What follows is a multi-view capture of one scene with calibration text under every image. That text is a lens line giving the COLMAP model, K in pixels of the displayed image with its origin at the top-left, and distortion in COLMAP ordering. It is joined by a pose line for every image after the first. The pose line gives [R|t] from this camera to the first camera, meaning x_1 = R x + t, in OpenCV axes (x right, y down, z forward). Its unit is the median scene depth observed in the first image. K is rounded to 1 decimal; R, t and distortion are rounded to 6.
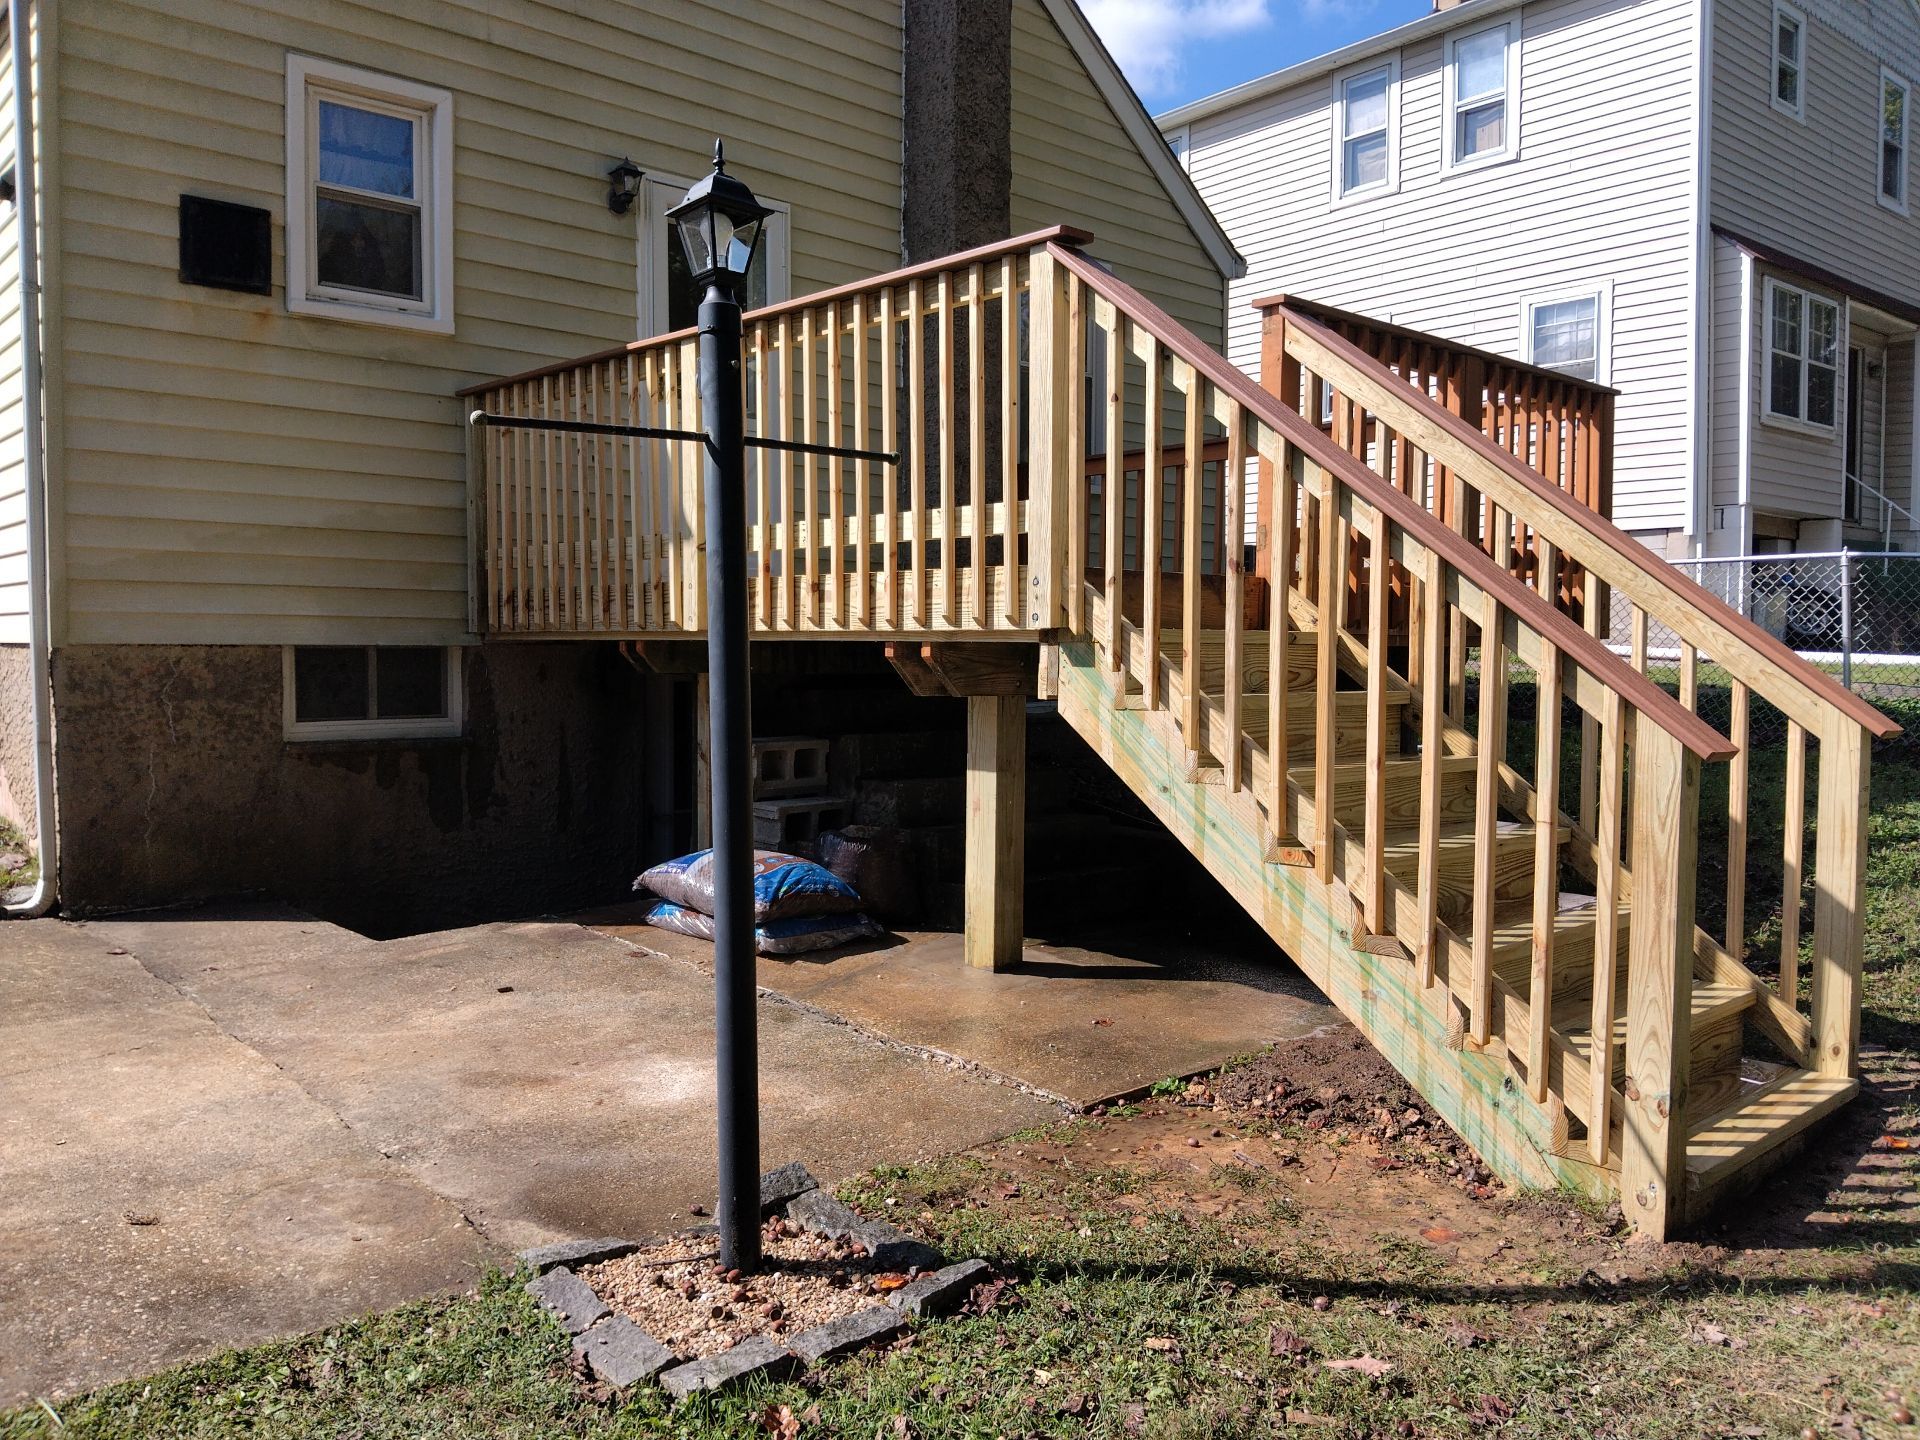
lens RADIAL K [[1532.7, 0, 968.2], [0, 1532.7, 725.1], [0, 0, 1]] dist [-0.001346, -0.064258]
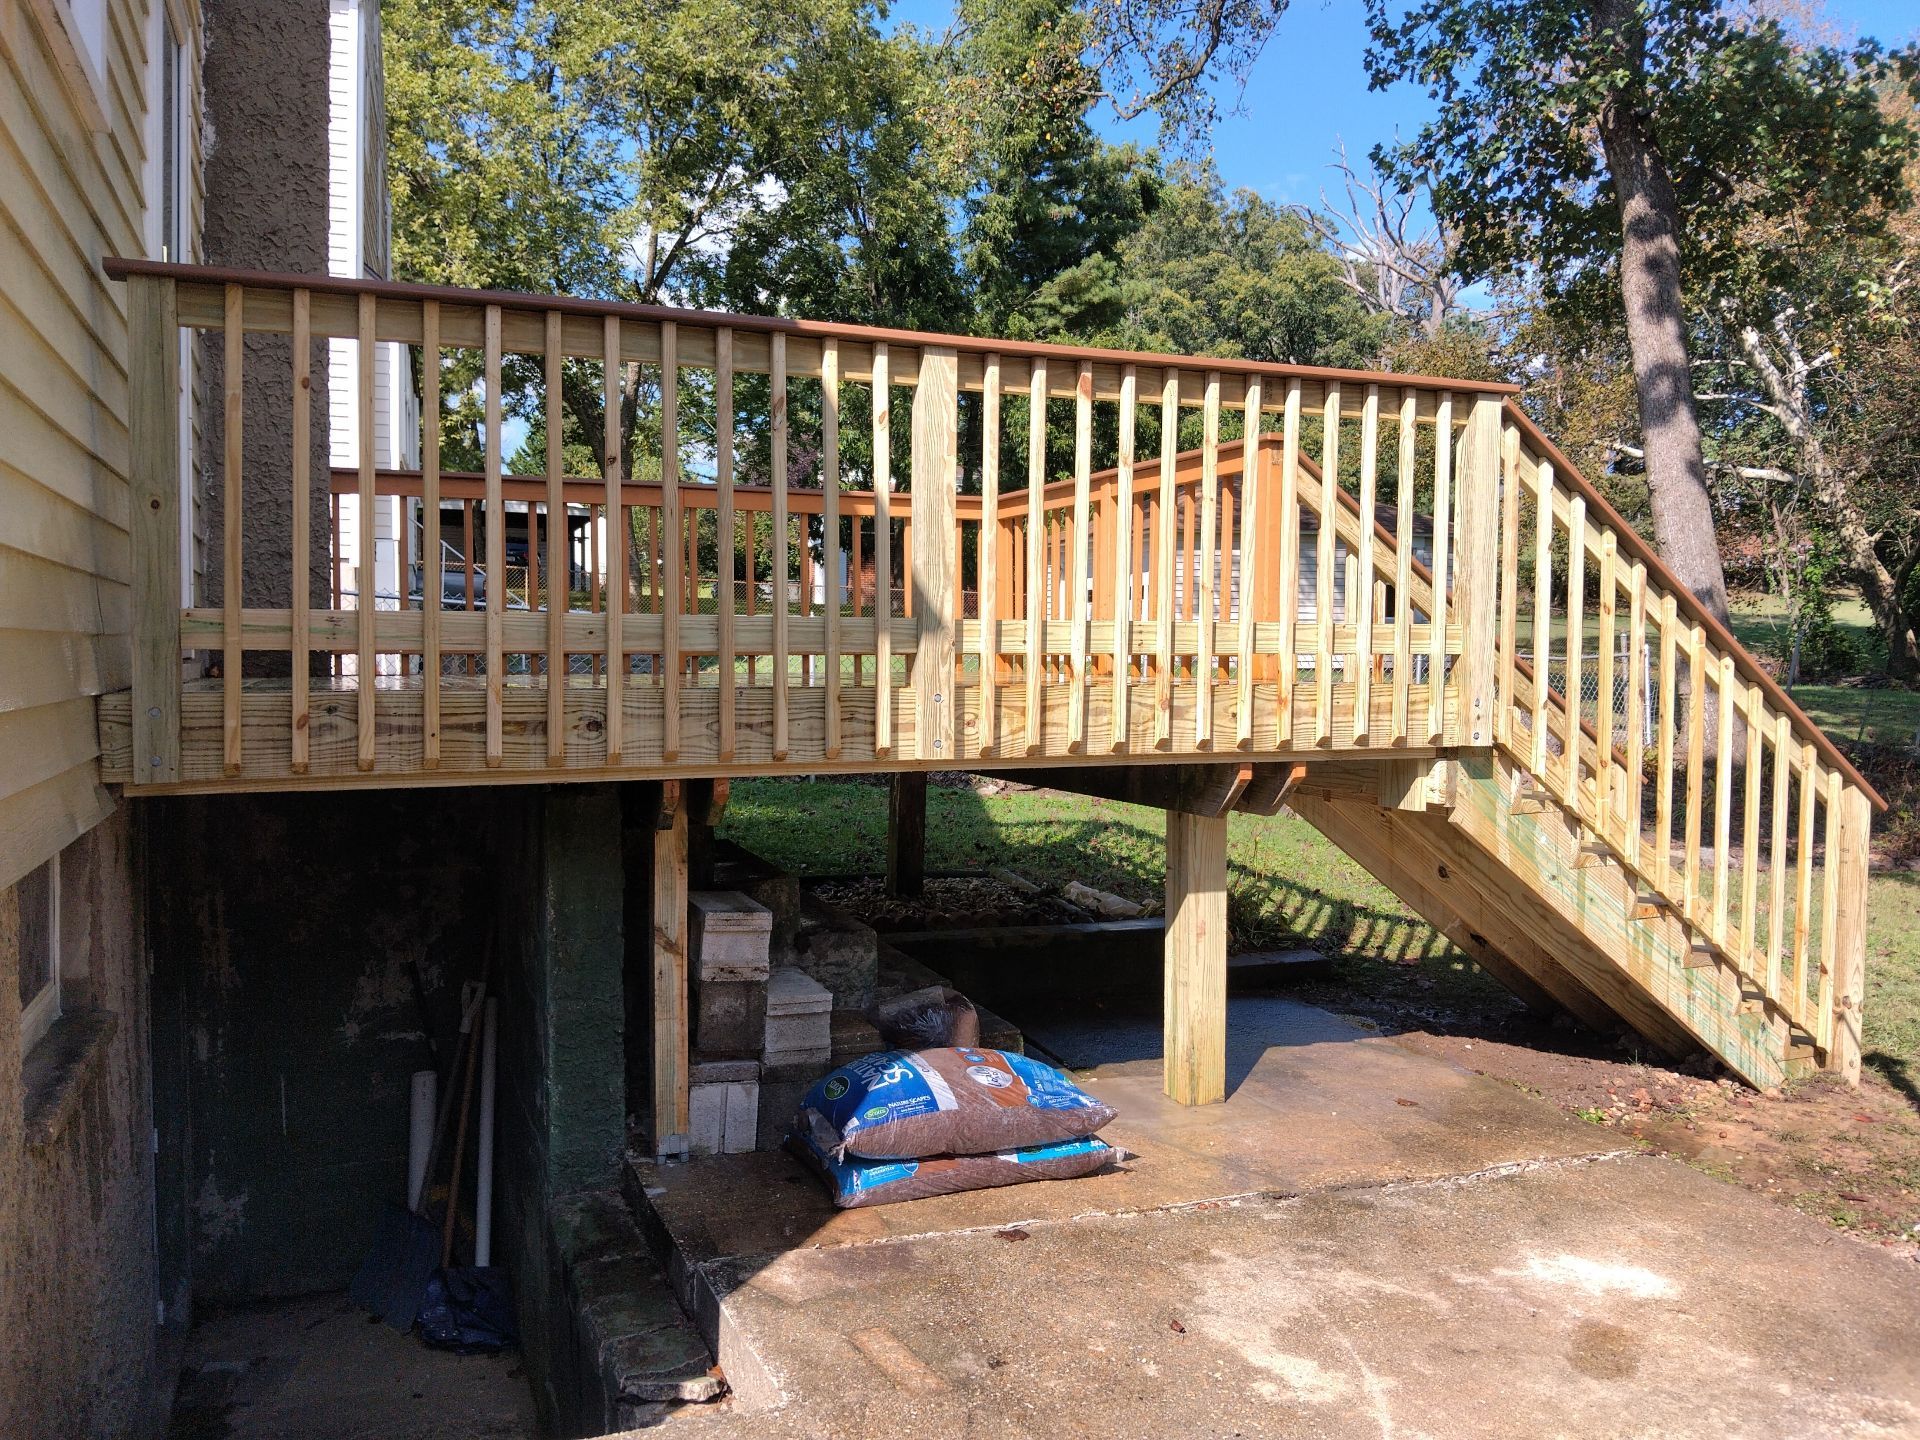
lens RADIAL K [[1532.7, 0, 958.5], [0, 1532.7, 708.4], [0, 0, 1]] dist [-0.001346, -0.064258]
pose [[0.331463, -0.040797, 0.942586, -0.977528], [0.044576, 0.998626, 0.027548, -0.122381], [-0.942415, 0.032885, 0.332826, 0.882006]]
